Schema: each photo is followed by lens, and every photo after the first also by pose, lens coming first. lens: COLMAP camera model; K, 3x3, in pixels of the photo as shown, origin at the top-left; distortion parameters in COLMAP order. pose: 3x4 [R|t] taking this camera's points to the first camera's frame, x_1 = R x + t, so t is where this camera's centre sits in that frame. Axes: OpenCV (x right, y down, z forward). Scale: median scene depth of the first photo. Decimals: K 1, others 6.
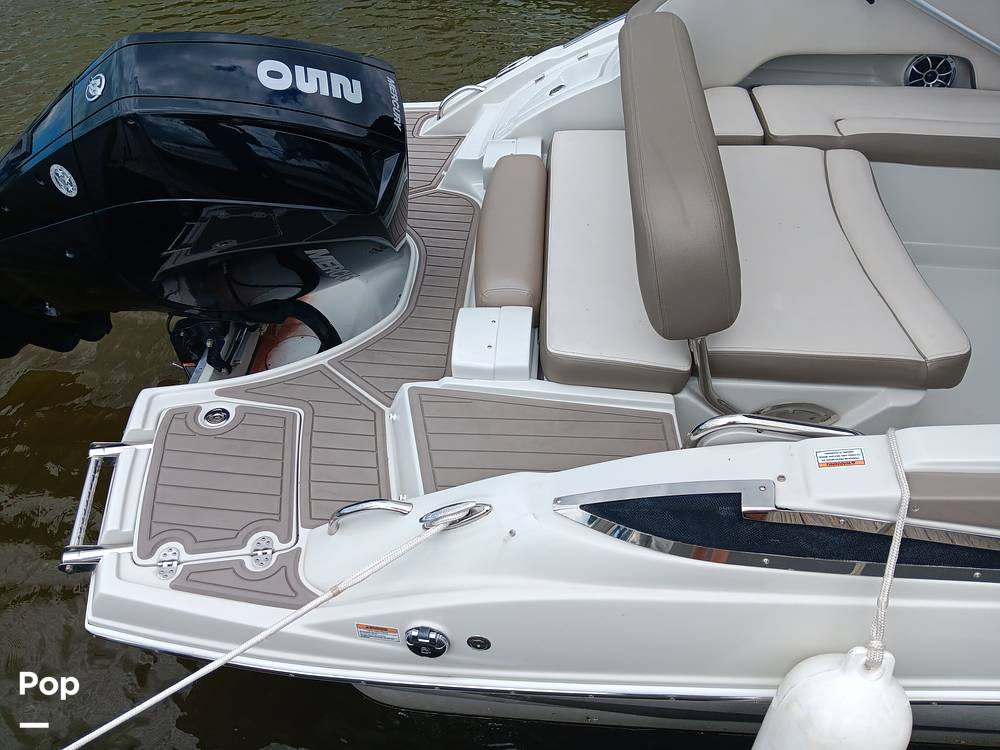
lens RADIAL K [[767.8, 0, 499.4], [0, 767.8, 380.6], [0, 0, 1]] dist [0.048409, -0.109724]
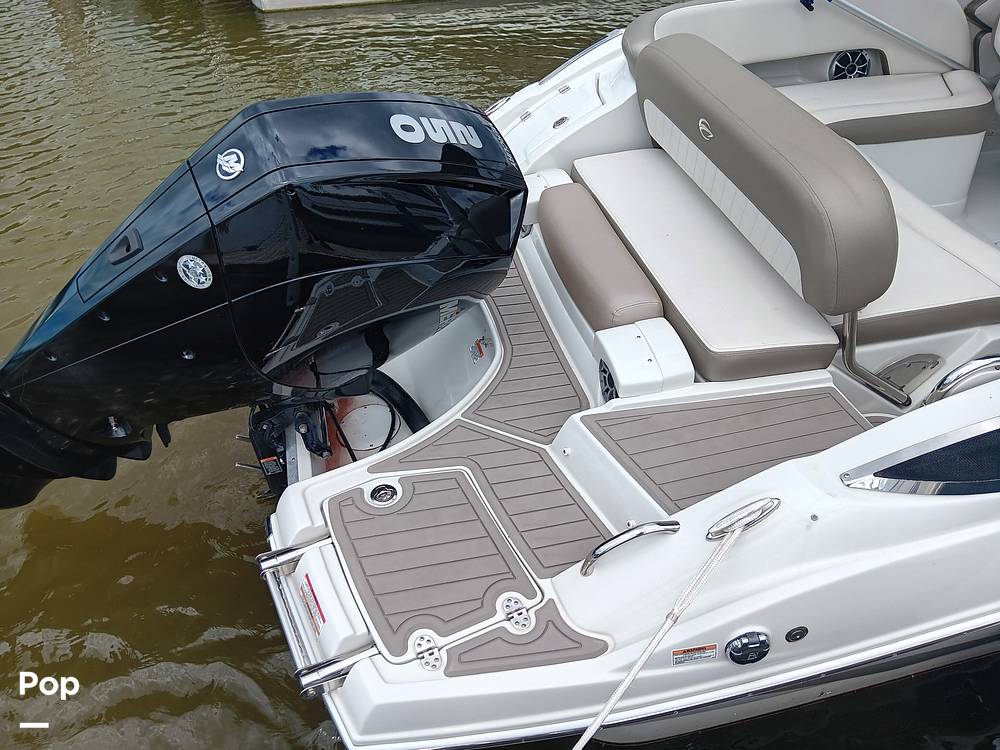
lens RADIAL K [[763.5, 0, 496.5], [0, 763.5, 381.6], [0, 0, 1]] dist [0.091054, -0.201548]
pose [[0.953473, -0.203570, 0.222371, -0.455682], [0.216872, 0.975504, -0.036867, -0.024877], [-0.209419, 0.083378, 0.974265, 0.057519]]
